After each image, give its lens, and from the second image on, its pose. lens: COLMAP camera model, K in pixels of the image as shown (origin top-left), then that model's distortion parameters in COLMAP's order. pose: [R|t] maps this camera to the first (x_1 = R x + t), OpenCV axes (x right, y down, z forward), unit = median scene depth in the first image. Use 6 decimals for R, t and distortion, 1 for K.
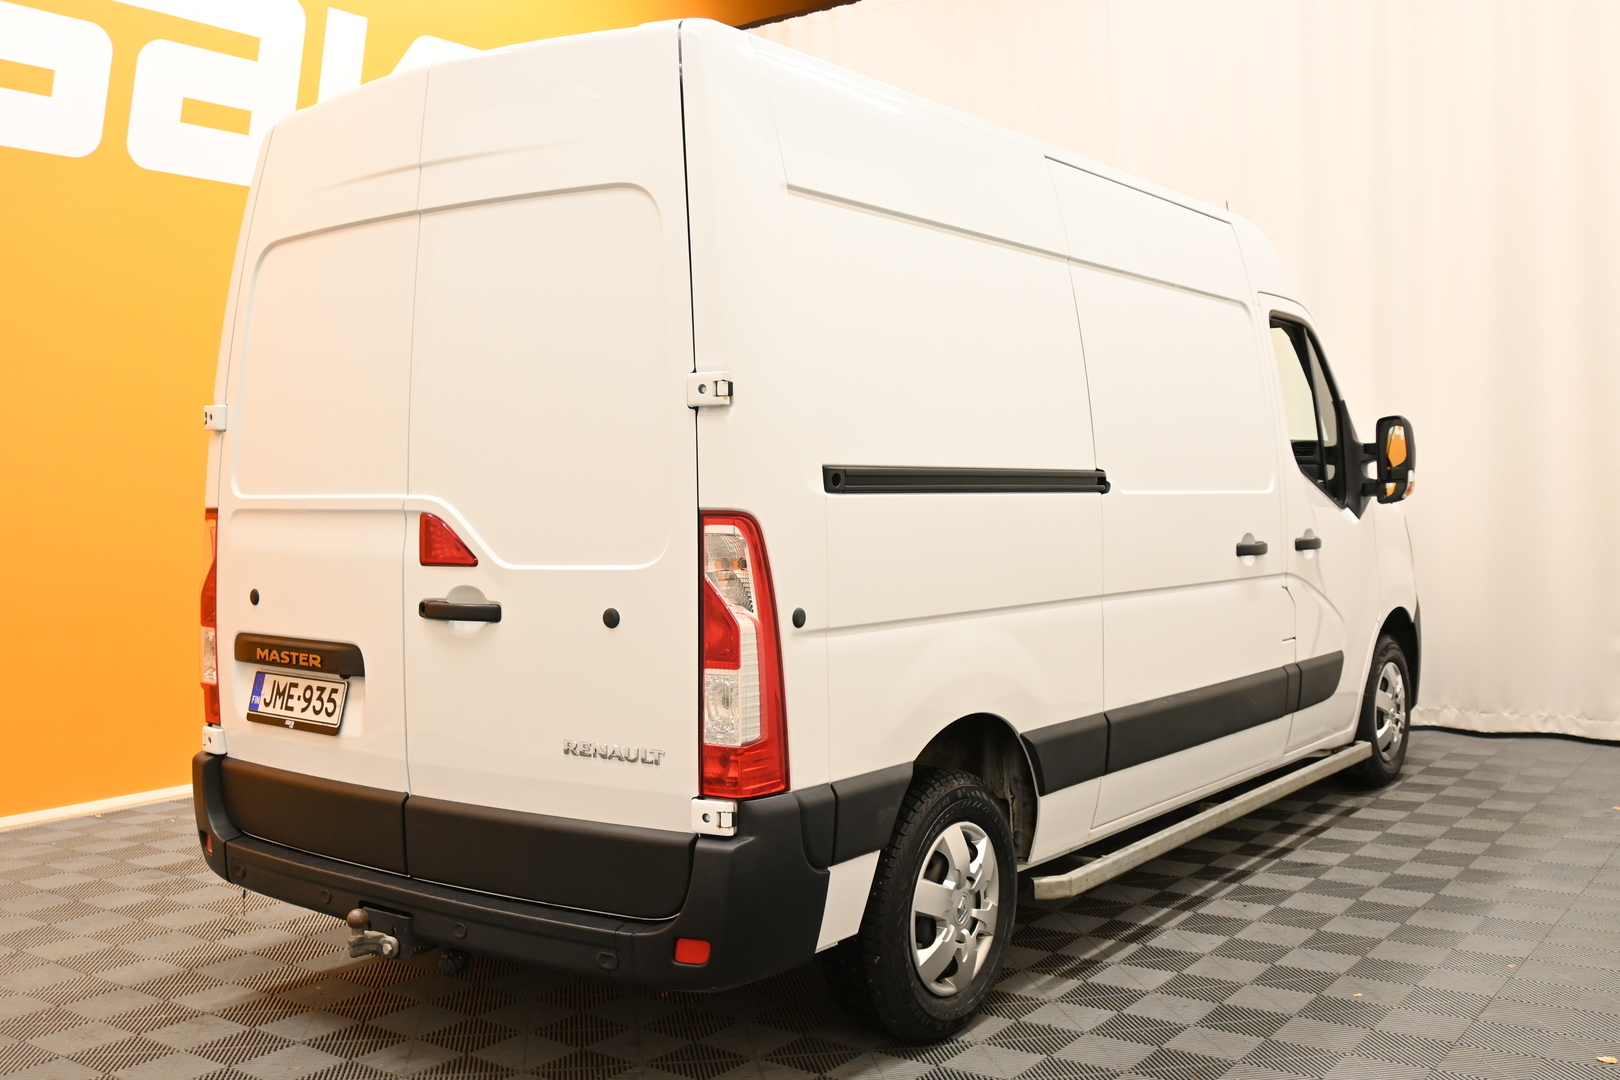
lens RADIAL K [[1787.5, 0, 809.7], [0, 1787.5, 536.7], [0, 0, 1]] dist [0.077982, 0.000000]
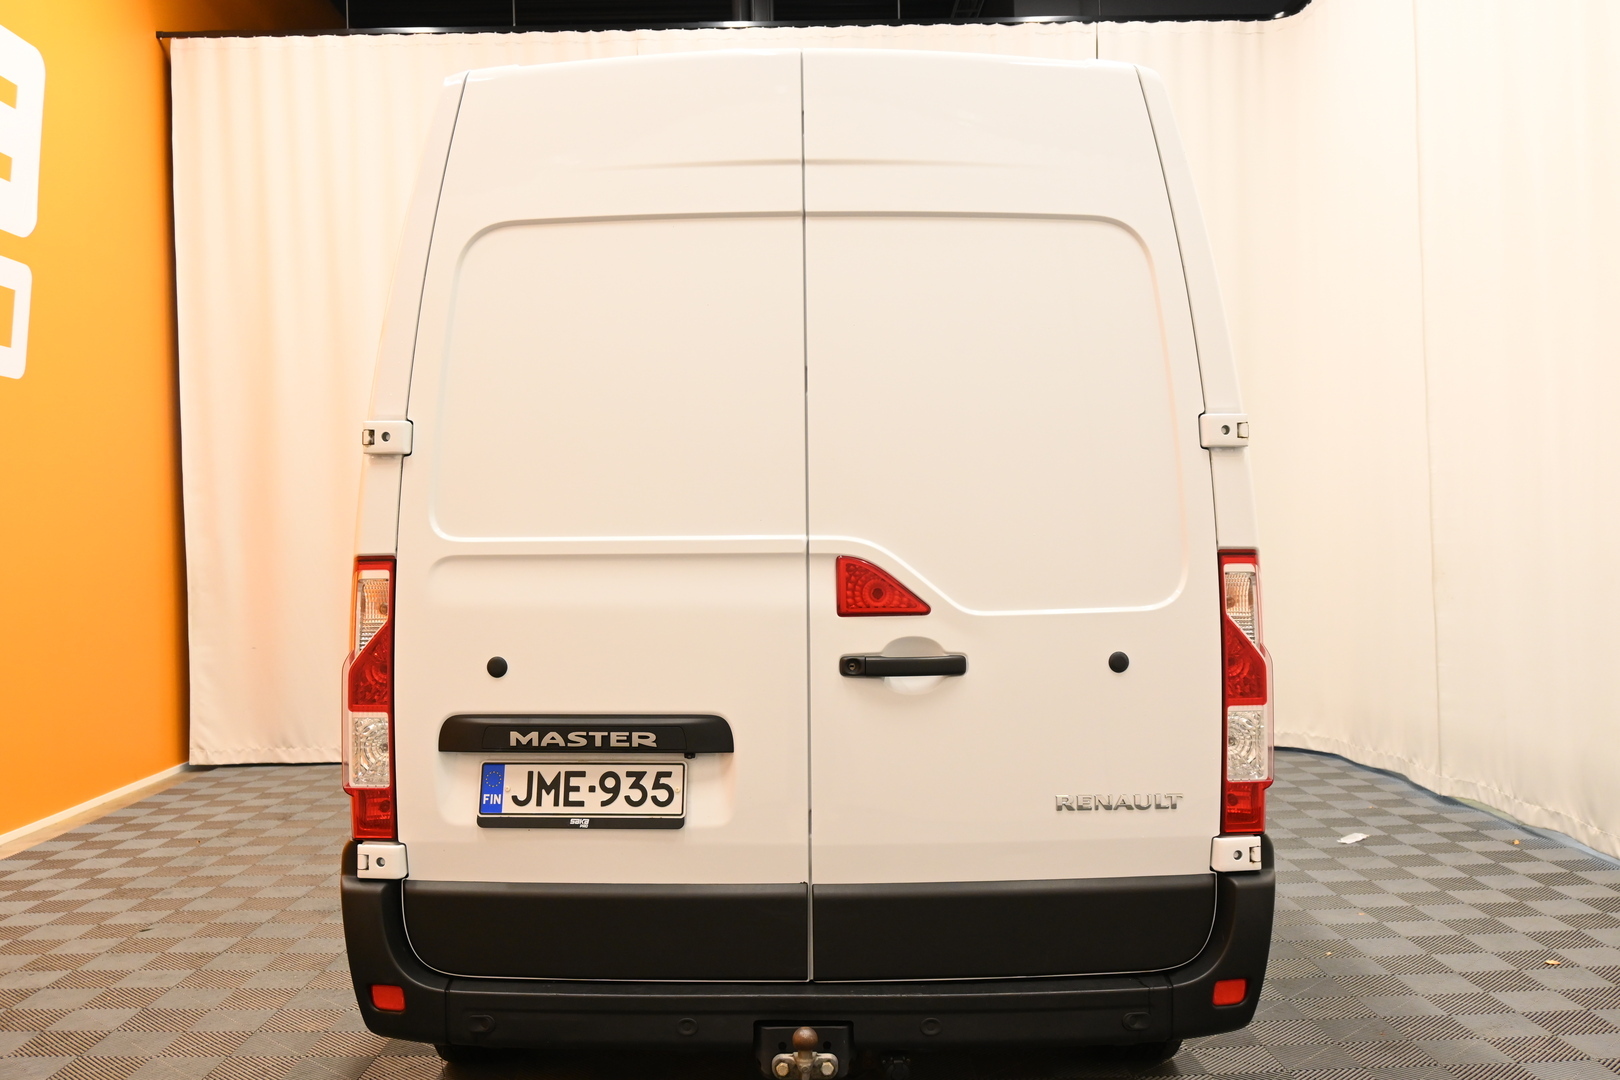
lens RADIAL K [[1474.4, 0, 809.9], [0, 1474.4, 539.3], [0, 0, 1]] dist [0.016564, 0.000000]
pose [[0.746744, 0.008562, 0.665057, -0.675254], [0.020699, 0.999134, -0.036104, 0.004119], [-0.664790, 0.040726, 0.745920, 0.455277]]
